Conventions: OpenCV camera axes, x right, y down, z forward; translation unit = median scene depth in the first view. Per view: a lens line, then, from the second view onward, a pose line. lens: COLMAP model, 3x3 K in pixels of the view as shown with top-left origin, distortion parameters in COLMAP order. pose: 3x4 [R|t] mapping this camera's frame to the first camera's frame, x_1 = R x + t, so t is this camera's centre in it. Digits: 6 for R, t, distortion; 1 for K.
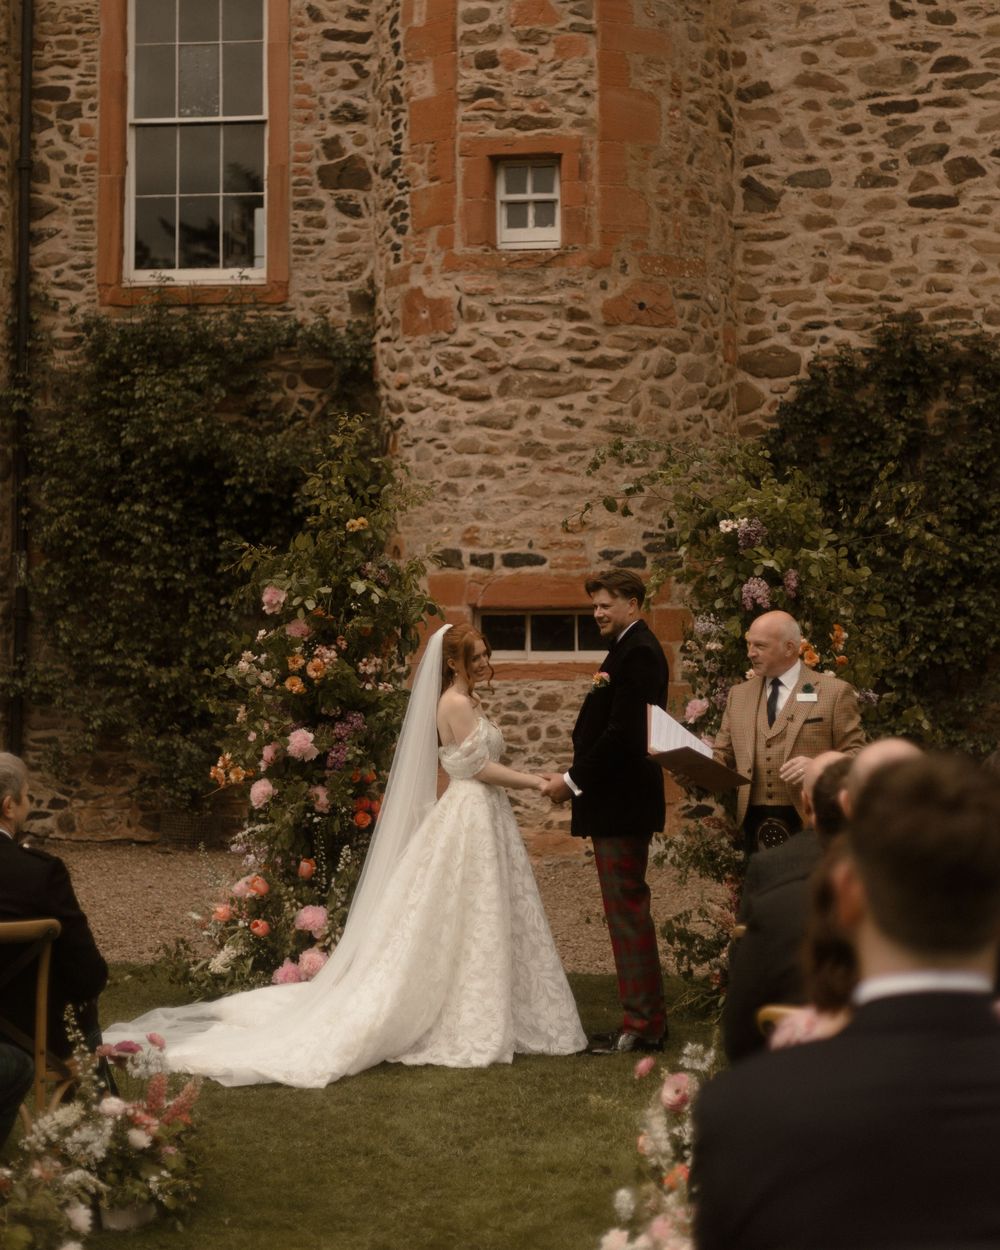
lens RADIAL K [[2312.0, 0, 497.9], [0, 2312.0, 480.0], [0, 0, 1]] dist [-0.052279, 0.168294]
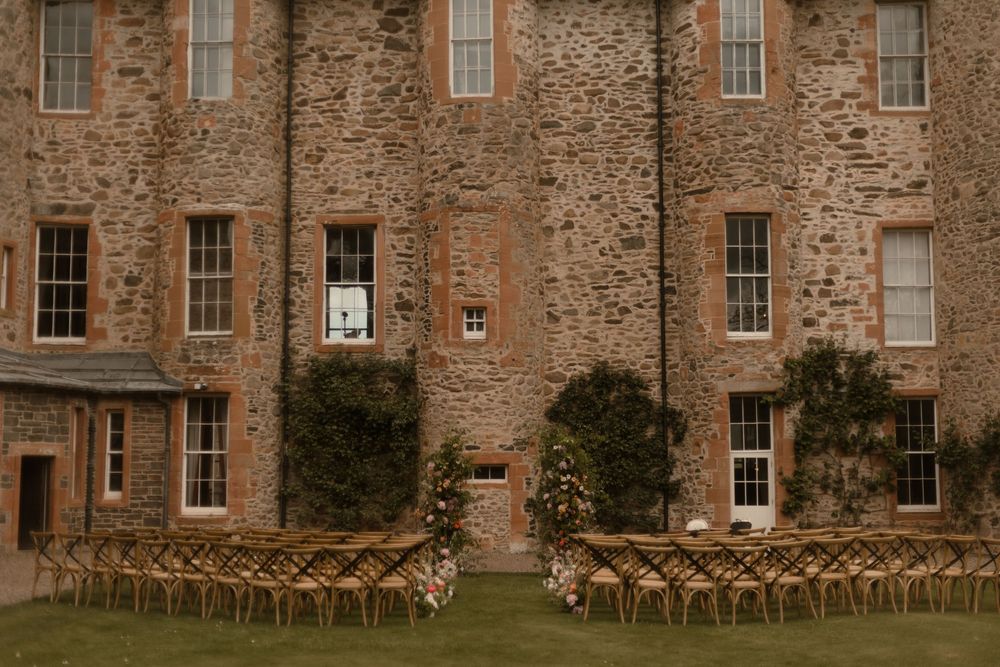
lens RADIAL K [[2086.0, 0, 499.4], [0, 2086.0, 226.7], [0, 0, 1]] dist [0.021344, 0.228610]
pose [[0.992140, 0.019058, 0.123670, -0.273514], [-0.013819, 0.998976, -0.043084, -0.125120], [-0.124365, 0.041036, 0.991388, -1.551581]]
